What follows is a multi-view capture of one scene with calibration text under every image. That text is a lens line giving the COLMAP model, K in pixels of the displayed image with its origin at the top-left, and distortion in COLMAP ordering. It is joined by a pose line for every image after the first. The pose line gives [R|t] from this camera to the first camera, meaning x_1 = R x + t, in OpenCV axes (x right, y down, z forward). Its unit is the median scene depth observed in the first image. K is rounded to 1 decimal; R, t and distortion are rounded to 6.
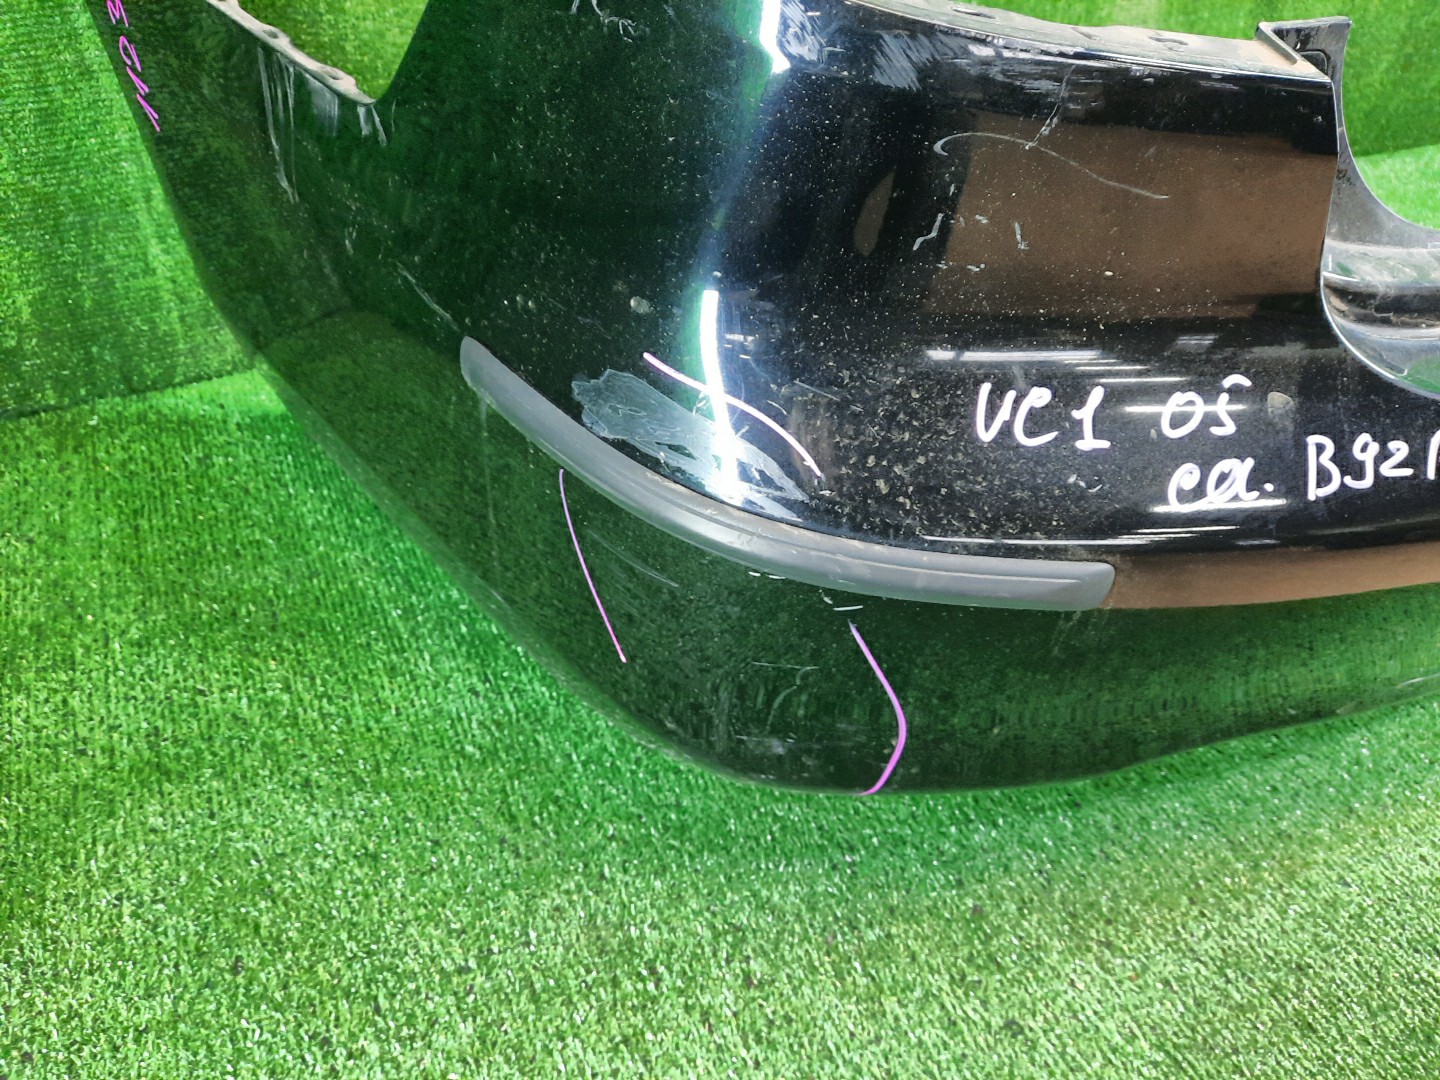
lens RADIAL K [[1091.6, 0, 734.2], [0, 1091.6, 534.8], [0, 0, 1]] dist [0.065411, -0.097085]
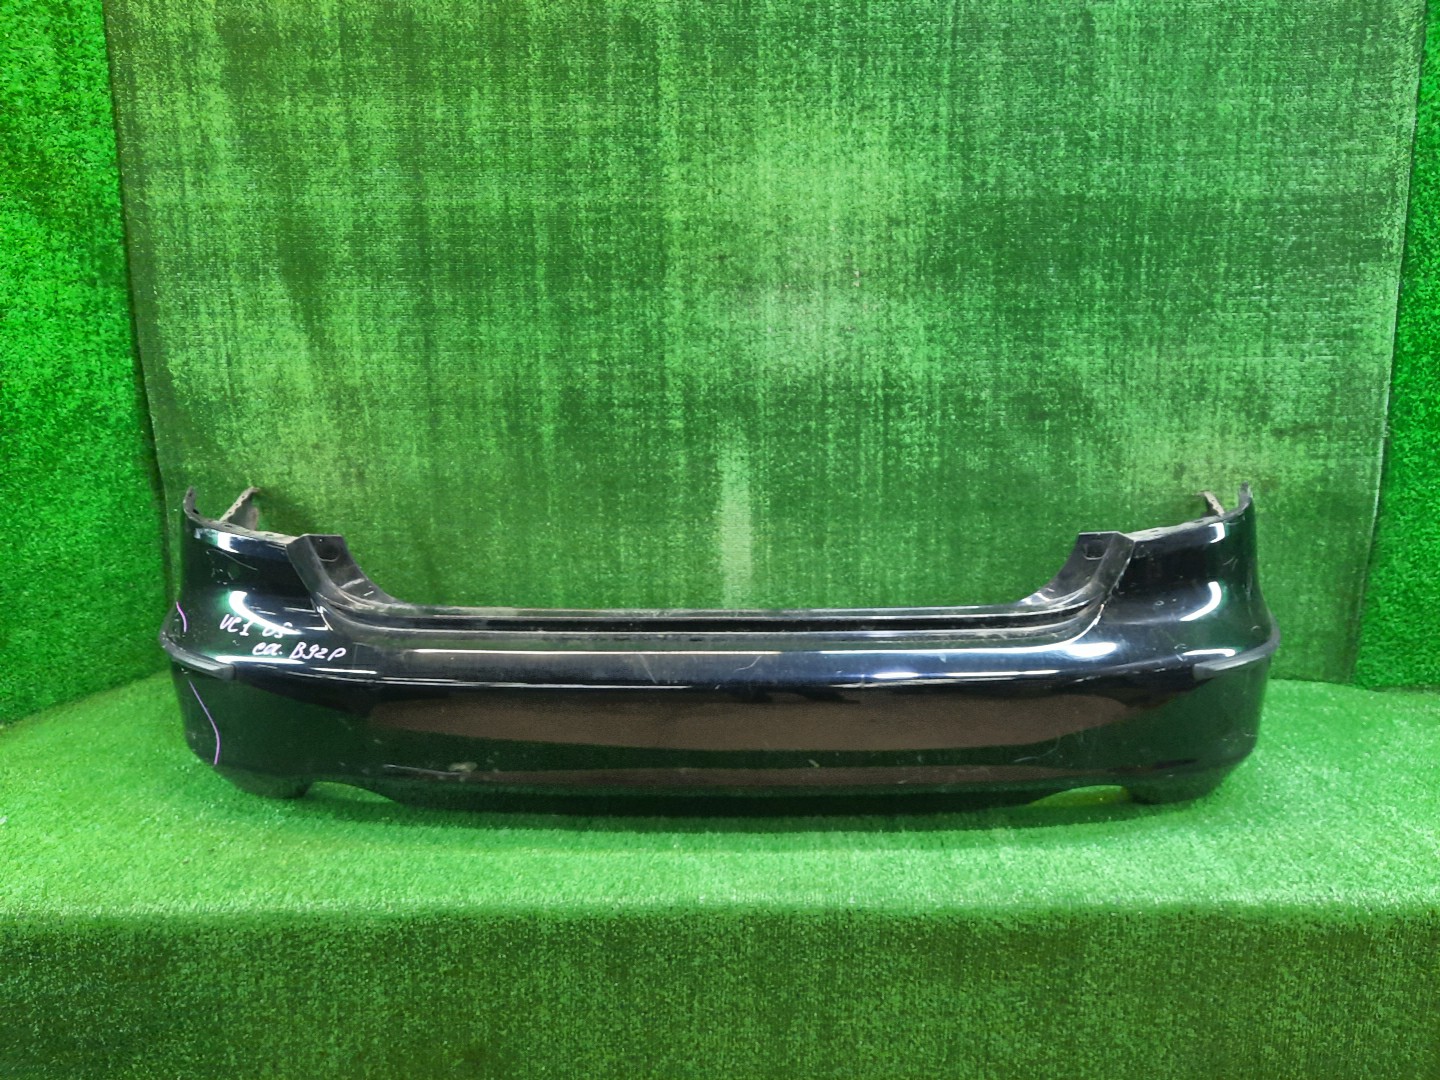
lens RADIAL K [[1073.6, 0, 720.0], [0, 1073.6, 540.0], [0, 0, 1]] dist [0.032101, -0.009426]
pose [[0.866820, 0.049790, -0.496129, 2.360443], [-0.275323, 0.877359, -0.392987, 0.422538], [0.415716, 0.477245, 0.774220, -0.864212]]
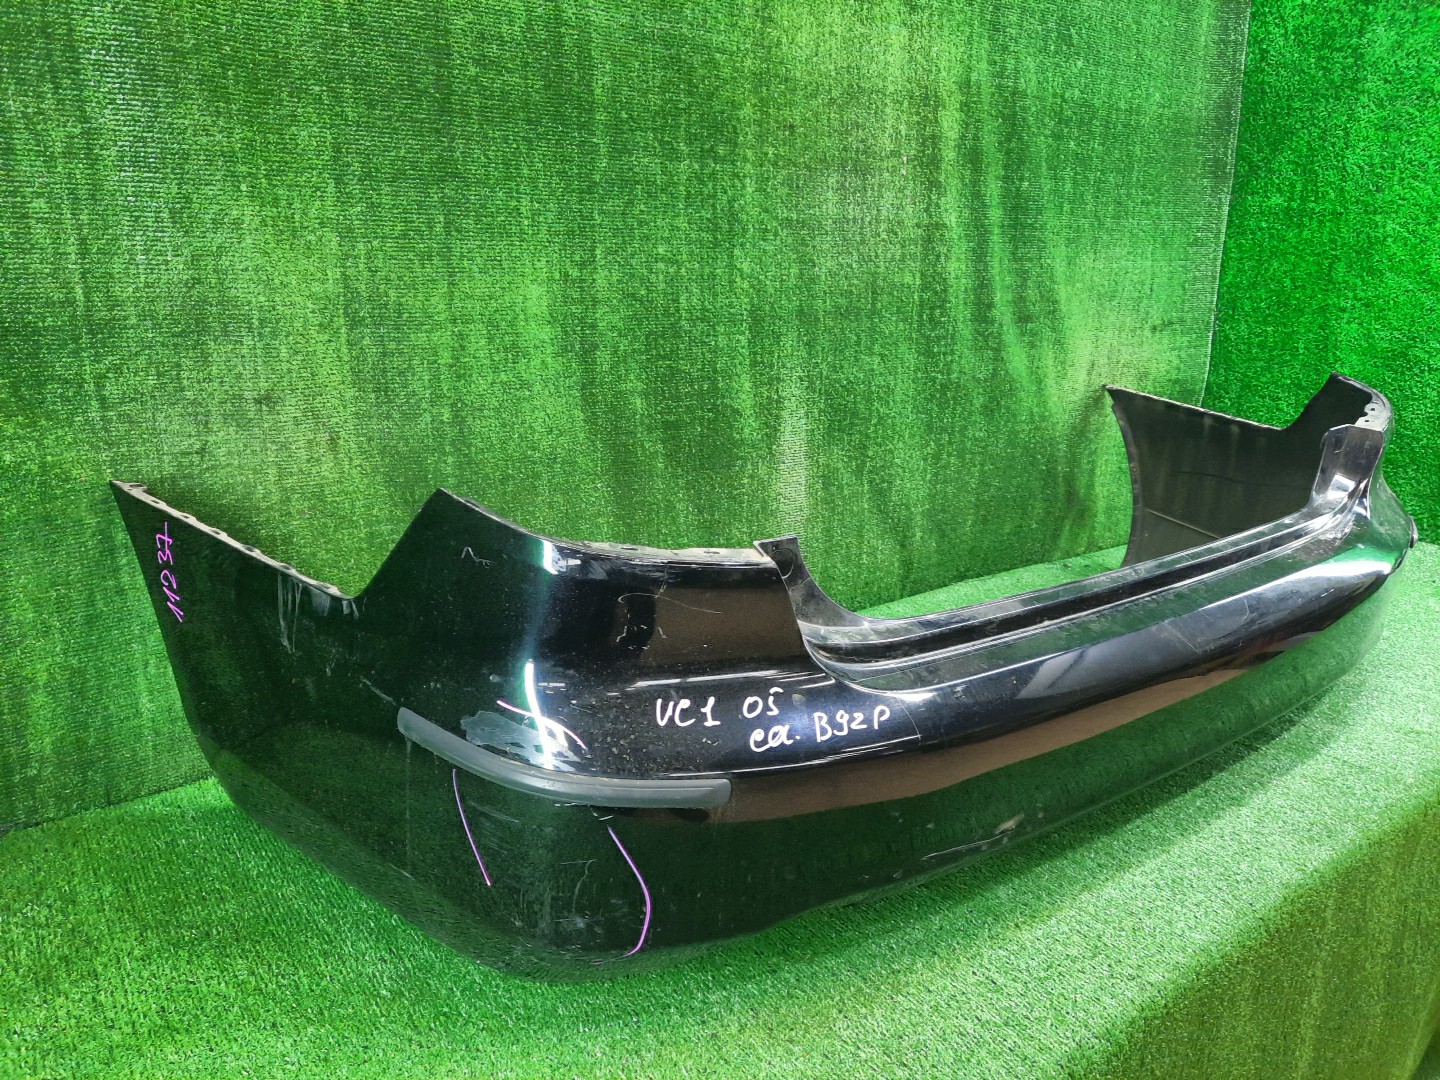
lens RADIAL K [[1068.2, 0, 720.0], [0, 1068.2, 540.0], [0, 0, 1]] dist [0.070885, -0.067879]
pose [[0.985514, -0.064338, 0.156917, 0.024234], [0.118966, 0.921679, -0.369263, 0.249476], [-0.120870, 0.382581, 0.915982, -0.729451]]
